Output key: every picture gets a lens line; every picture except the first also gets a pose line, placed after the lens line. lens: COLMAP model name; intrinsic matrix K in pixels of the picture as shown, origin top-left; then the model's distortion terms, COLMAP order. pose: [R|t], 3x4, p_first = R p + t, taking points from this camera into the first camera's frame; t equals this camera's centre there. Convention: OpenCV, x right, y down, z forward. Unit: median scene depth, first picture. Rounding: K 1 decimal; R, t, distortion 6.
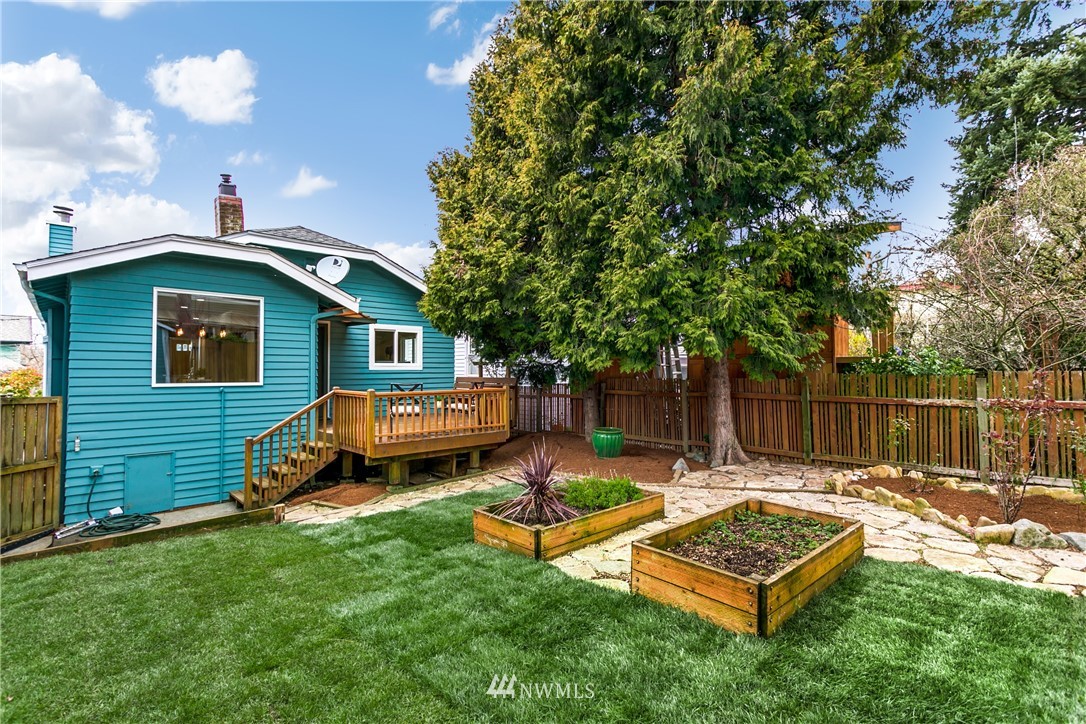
lens RADIAL K [[512.1, 0, 543.0], [0, 512.1, 362.0], [0, 0, 1]] dist [0.002793, 0.000765]
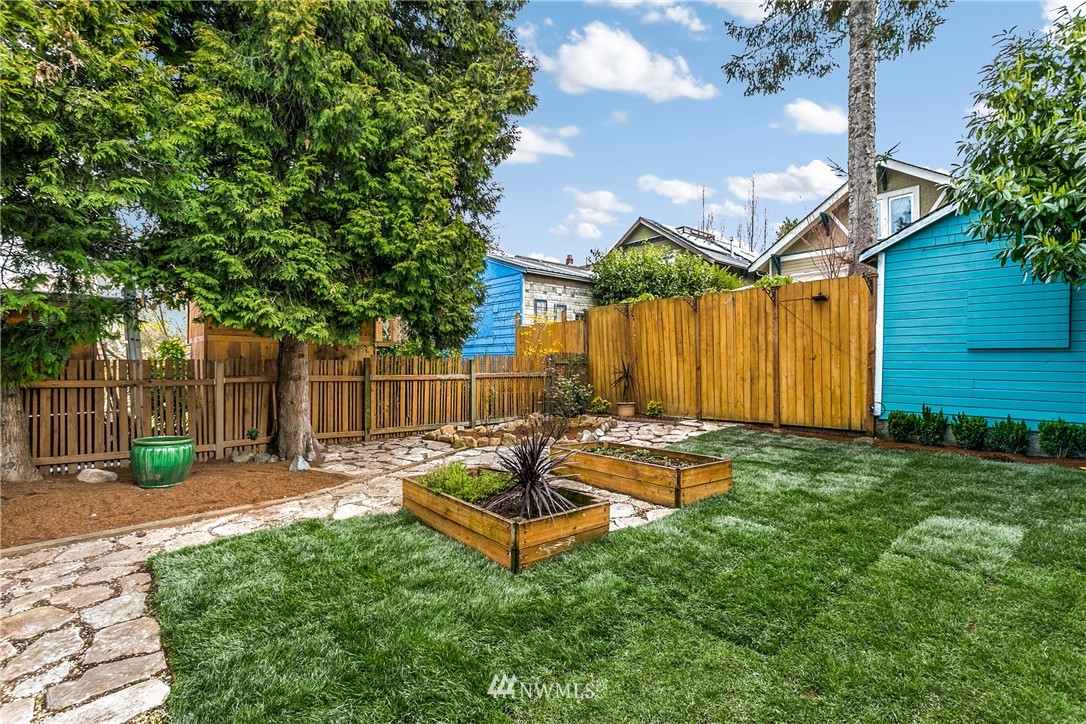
lens RADIAL K [[512.1, 0, 543.0], [0, 512.1, 362.0], [0, 0, 1]] dist [0.002793, 0.000765]
pose [[0.045336, 0.013873, 0.998875, -0.573808], [-0.012880, 0.999829, -0.013302, 0.050387], [-0.998889, -0.012263, 0.045507, 0.642332]]
